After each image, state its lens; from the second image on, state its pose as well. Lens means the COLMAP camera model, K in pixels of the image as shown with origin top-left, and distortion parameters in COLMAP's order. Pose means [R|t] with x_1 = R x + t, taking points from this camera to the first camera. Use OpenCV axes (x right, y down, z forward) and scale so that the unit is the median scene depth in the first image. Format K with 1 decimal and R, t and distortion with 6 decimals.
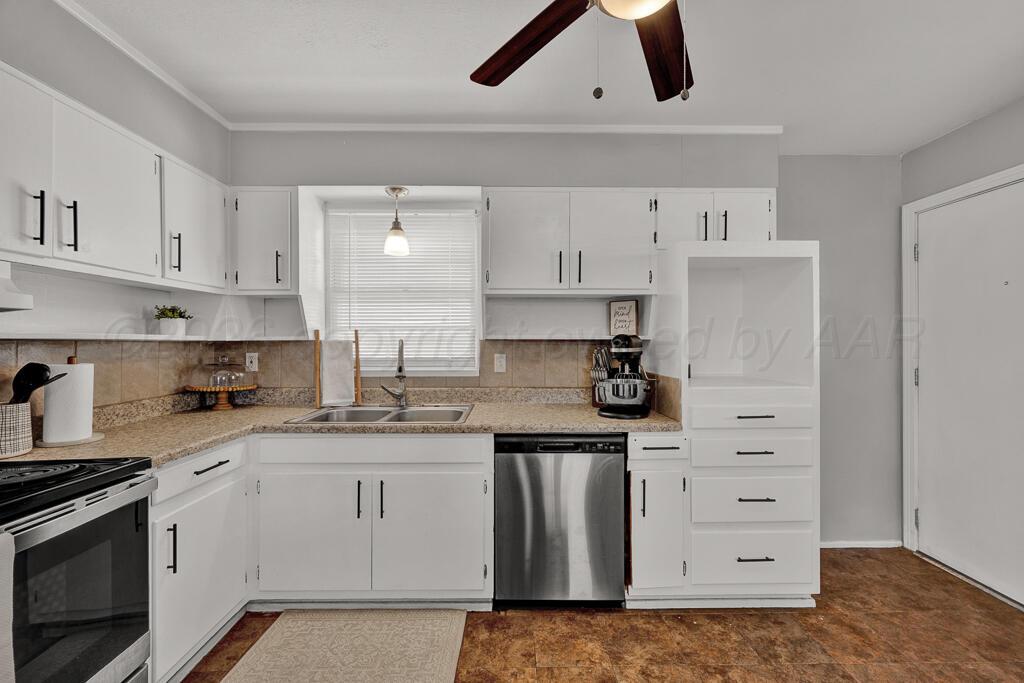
lens RADIAL K [[408.0, 0, 516.3], [0, 408.0, 338.1], [0, 0, 1]] dist [-0.000164, 0.000425]
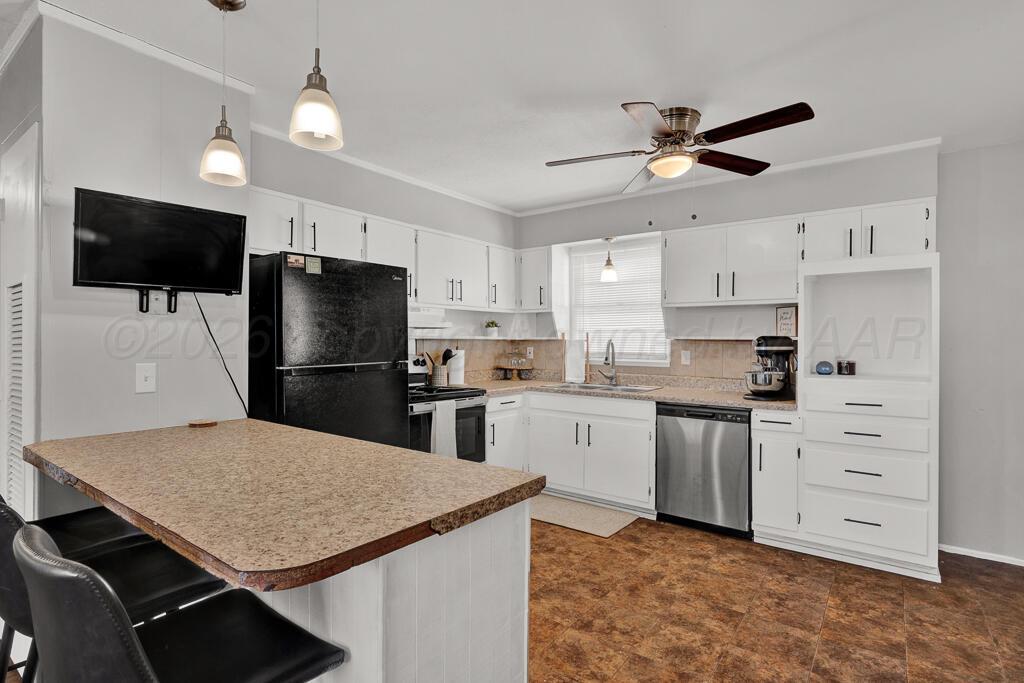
lens RADIAL K [[497.3, 0, 515.8], [0, 497.3, 340.4], [0, 0, 1]] dist [-0.000554, -0.000011]
pose [[0.797318, 0.005215, -0.603538, 0.607296], [-0.001391, 0.999976, 0.006804, -0.005215], [0.603558, -0.004586, 0.797306, -0.739463]]
